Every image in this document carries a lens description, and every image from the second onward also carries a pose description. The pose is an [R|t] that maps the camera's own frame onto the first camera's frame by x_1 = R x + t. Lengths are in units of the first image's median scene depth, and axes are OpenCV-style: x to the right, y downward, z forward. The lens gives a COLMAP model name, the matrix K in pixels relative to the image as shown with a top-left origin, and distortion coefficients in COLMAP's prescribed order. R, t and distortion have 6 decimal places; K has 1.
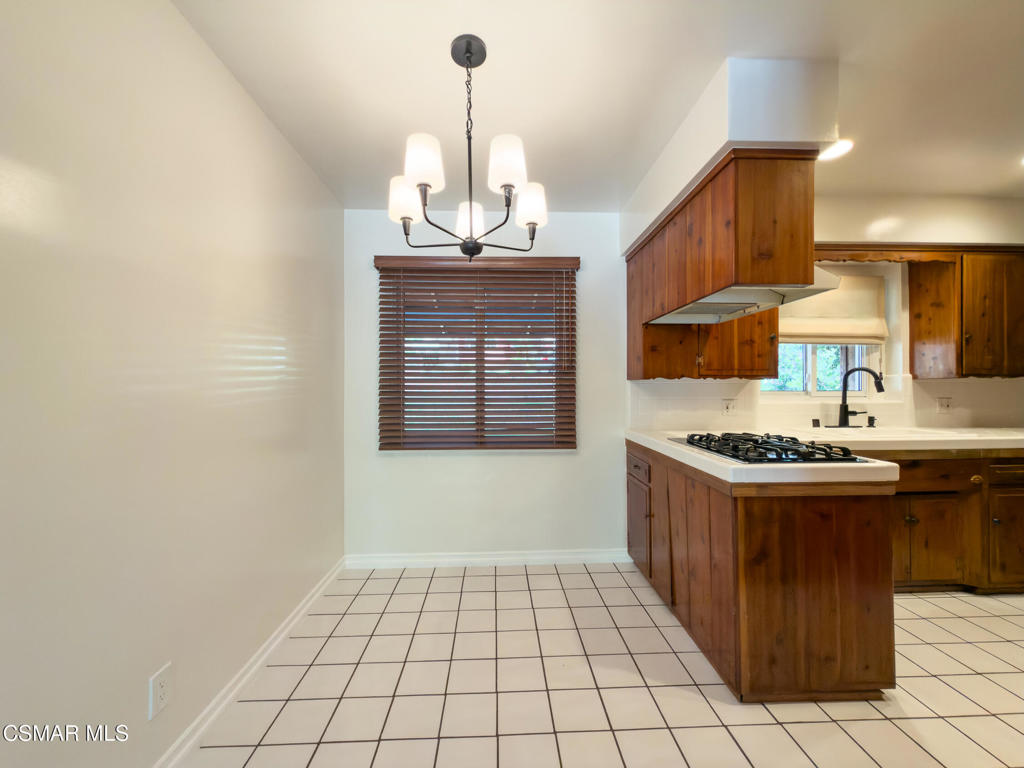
lens RADIAL K [[408.7, 0, 510.4], [0, 408.7, 386.2], [0, 0, 1]] dist [0.000783, 0.000086]
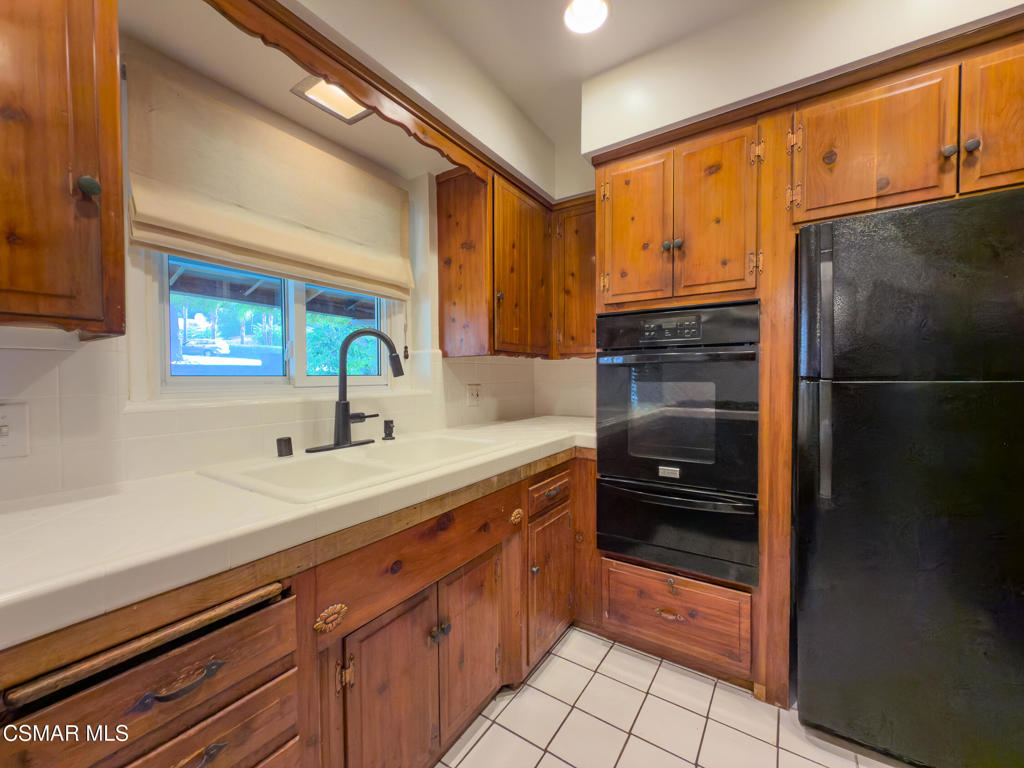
lens RADIAL K [[408.4, 0, 514.4], [0, 408.4, 387.0], [0, 0, 1]] dist [0.000187, -0.000055]
pose [[0.587438, -0.023197, 0.808936, 0.536190], [0.002152, 0.999630, 0.027102, 0.013592], [-0.809266, -0.014180, 0.587271, 0.537136]]
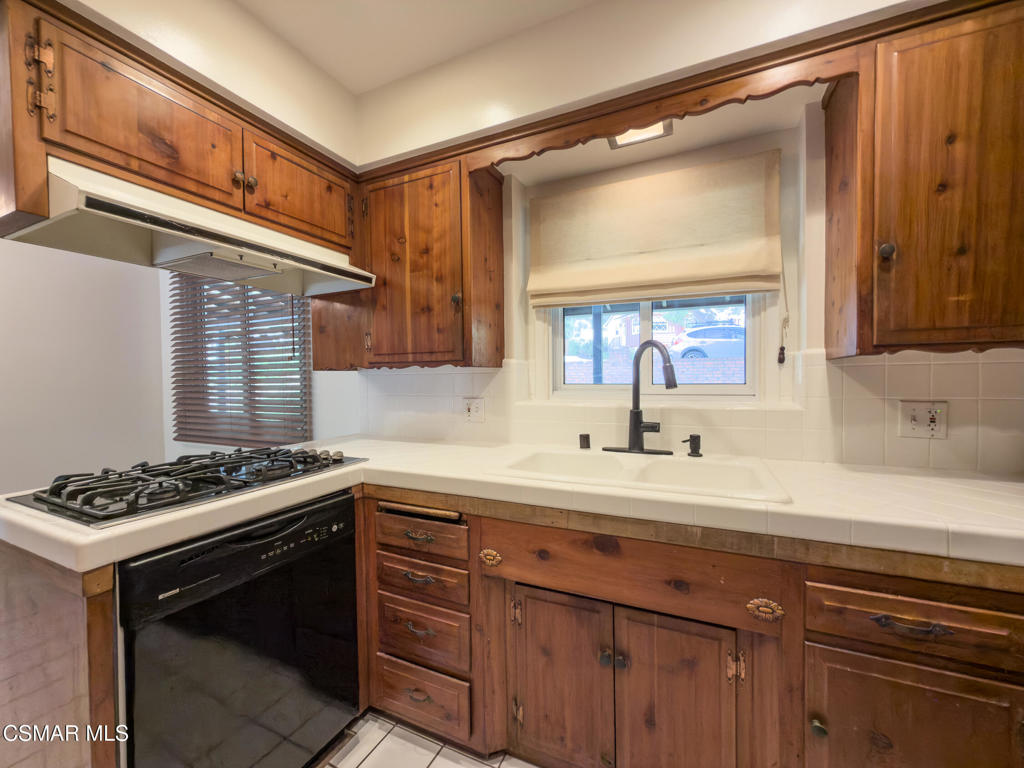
lens RADIAL K [[408.4, 0, 514.4], [0, 408.4, 387.0], [0, 0, 1]] dist [0.000187, -0.000055]
pose [[0.888665, 0.004369, -0.458536, 0.922093], [0.009906, 0.999538, 0.028723, -0.003137], [0.458450, -0.030068, 0.888211, 0.449247]]
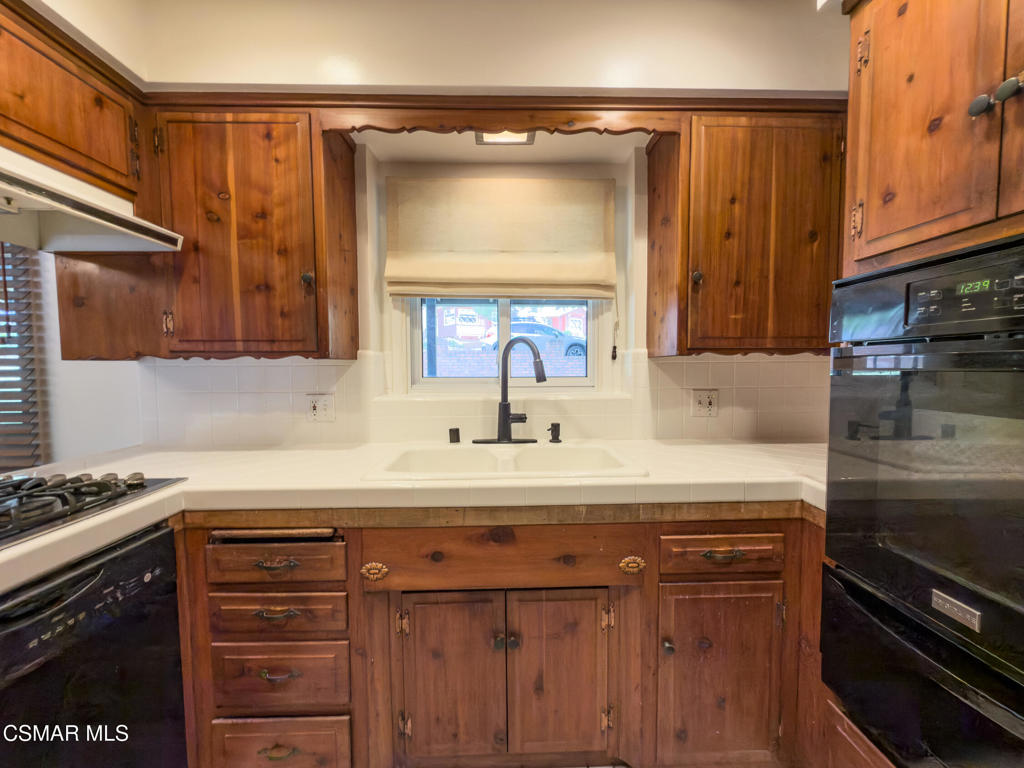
lens RADIAL K [[408.4, 0, 514.4], [0, 408.4, 387.0], [0, 0, 1]] dist [0.000187, -0.000055]
pose [[0.999791, -0.000552, -0.020443, 0.842908], [0.001713, 0.998385, 0.056781, -0.009343], [0.020379, -0.056804, 0.998177, 0.437350]]
